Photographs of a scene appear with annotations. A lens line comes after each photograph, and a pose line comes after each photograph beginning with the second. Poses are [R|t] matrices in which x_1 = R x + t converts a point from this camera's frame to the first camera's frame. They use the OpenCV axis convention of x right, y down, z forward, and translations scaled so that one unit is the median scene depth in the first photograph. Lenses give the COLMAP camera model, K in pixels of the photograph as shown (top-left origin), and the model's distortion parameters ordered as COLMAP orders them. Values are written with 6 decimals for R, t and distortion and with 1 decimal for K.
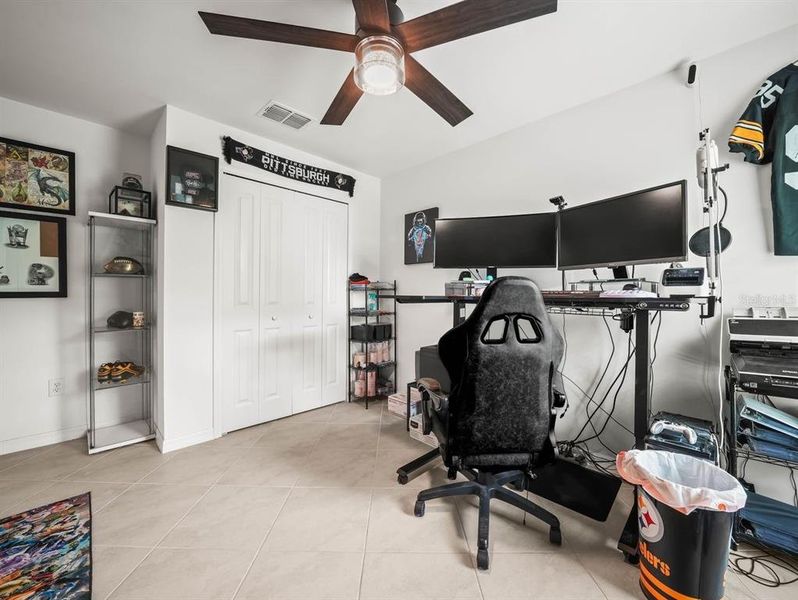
lens RADIAL K [[316.9, 0, 398.3], [0, 316.9, 294.8], [0, 0, 1]] dist [-0.001657, -0.000141]
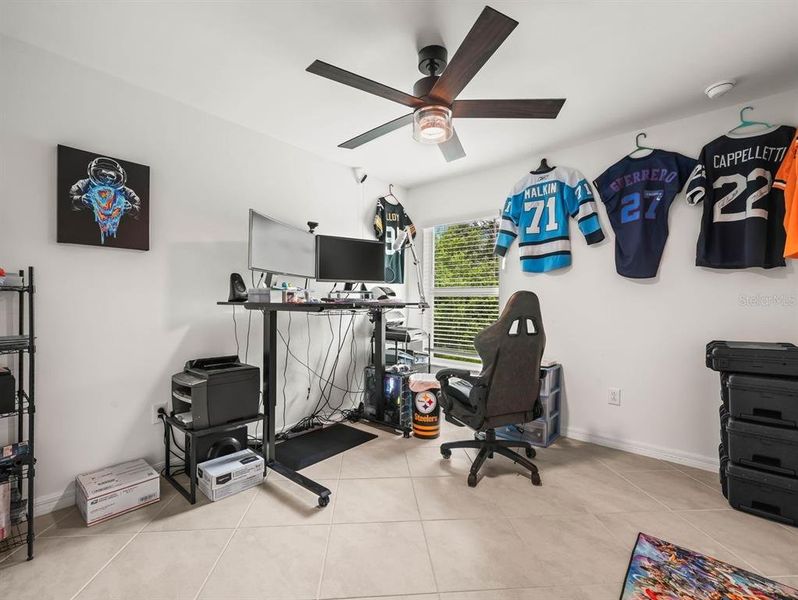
lens RADIAL K [[362.9, 0, 398.3], [0, 362.9, 302.6], [0, 0, 1]] dist [0.000050, 0.000039]
pose [[-0.074640, -0.014336, 0.997108, -0.646957], [-0.005821, 0.999886, 0.013940, -0.010181], [-0.997194, -0.004764, -0.074715, 0.527334]]
